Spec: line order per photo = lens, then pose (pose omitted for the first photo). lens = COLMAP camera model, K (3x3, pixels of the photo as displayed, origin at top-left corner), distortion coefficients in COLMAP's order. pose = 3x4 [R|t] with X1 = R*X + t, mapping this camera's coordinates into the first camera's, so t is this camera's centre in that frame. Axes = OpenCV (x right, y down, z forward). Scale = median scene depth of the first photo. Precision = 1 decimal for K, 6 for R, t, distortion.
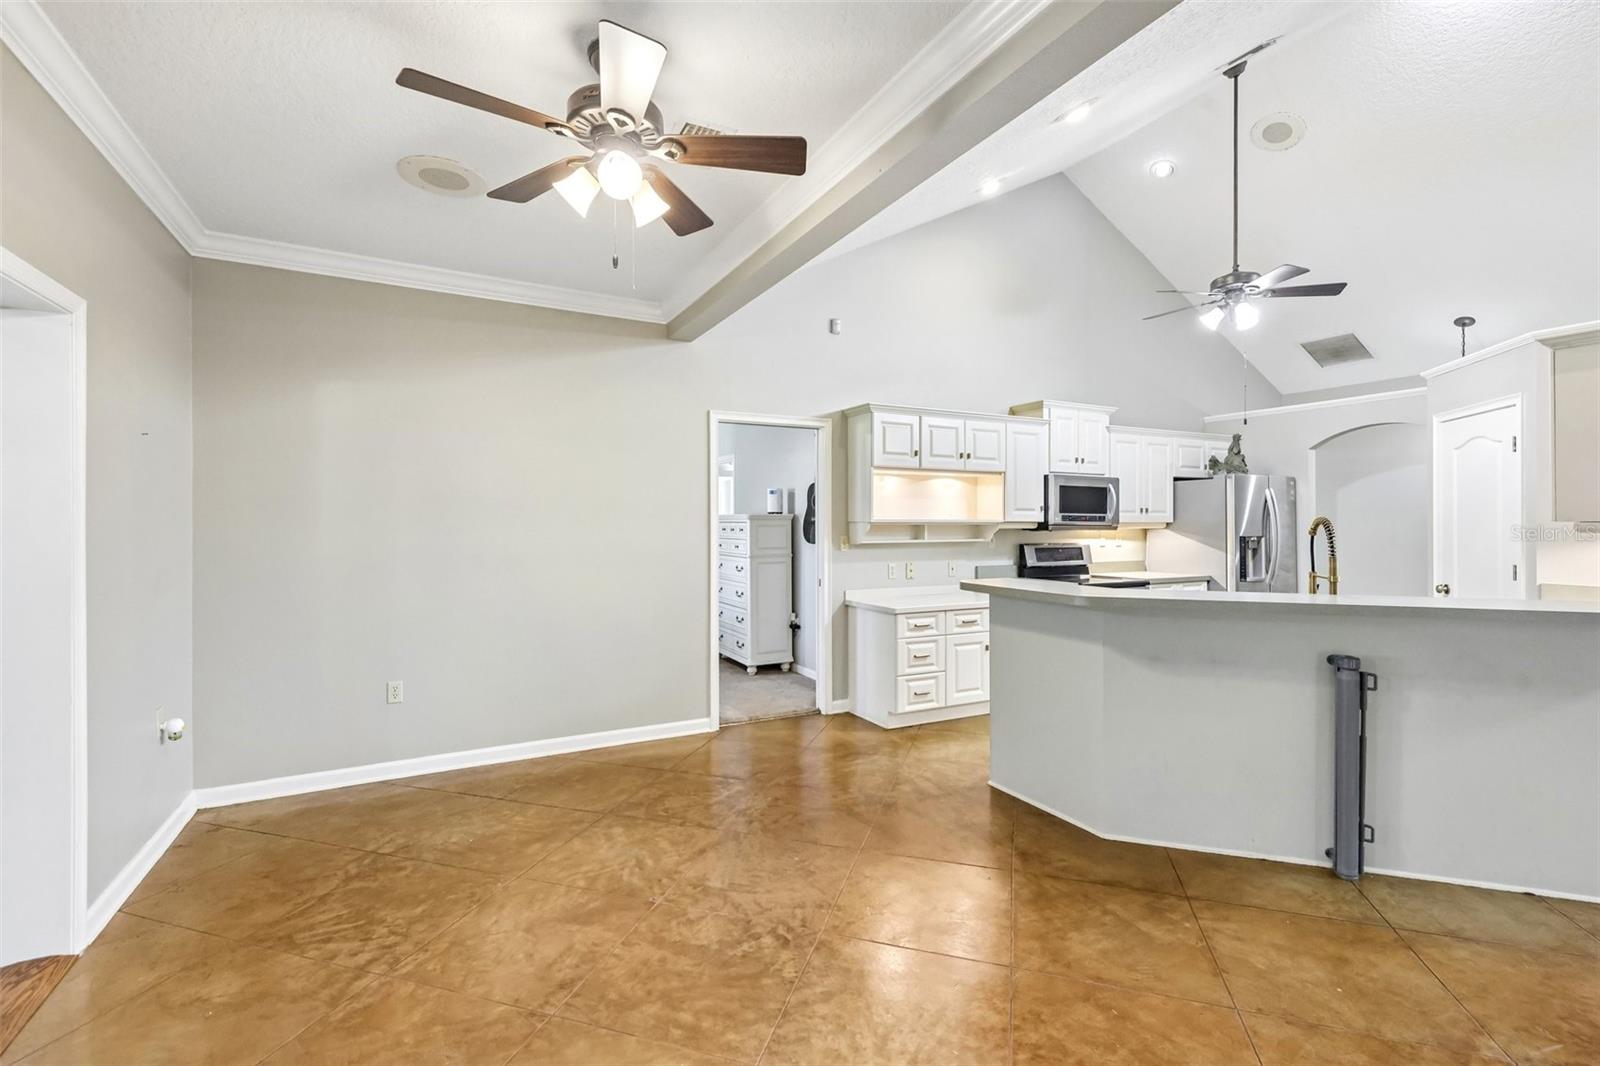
lens RADIAL K [[713.1, 0, 796.7], [0, 713.1, 529.2], [0, 0, 1]] dist [0.020799, -0.001360]
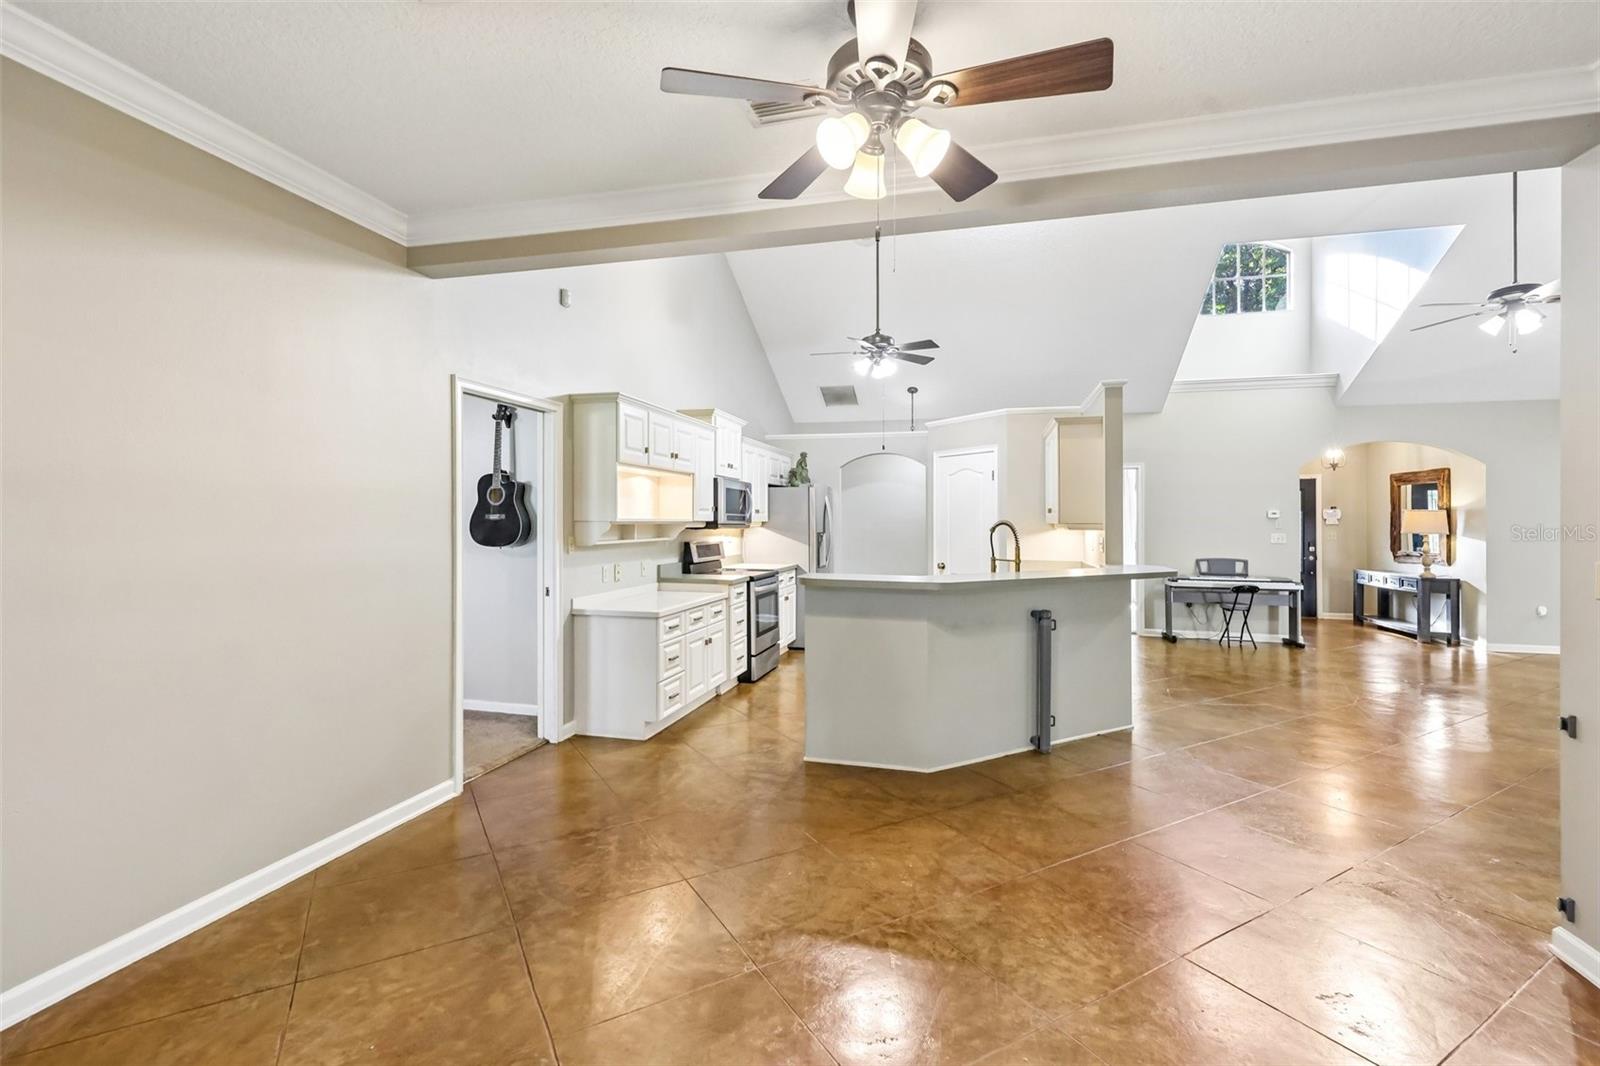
lens RADIAL K [[713.1, 0, 797.8], [0, 713.1, 525.4], [0, 0, 1]] dist [0.020799, -0.001360]
pose [[0.673513, -0.002222, 0.739172, -0.415066], [0.002053, 0.999997, 0.001136, -0.005426], [-0.739173, 0.000752, 0.673516, 0.200557]]
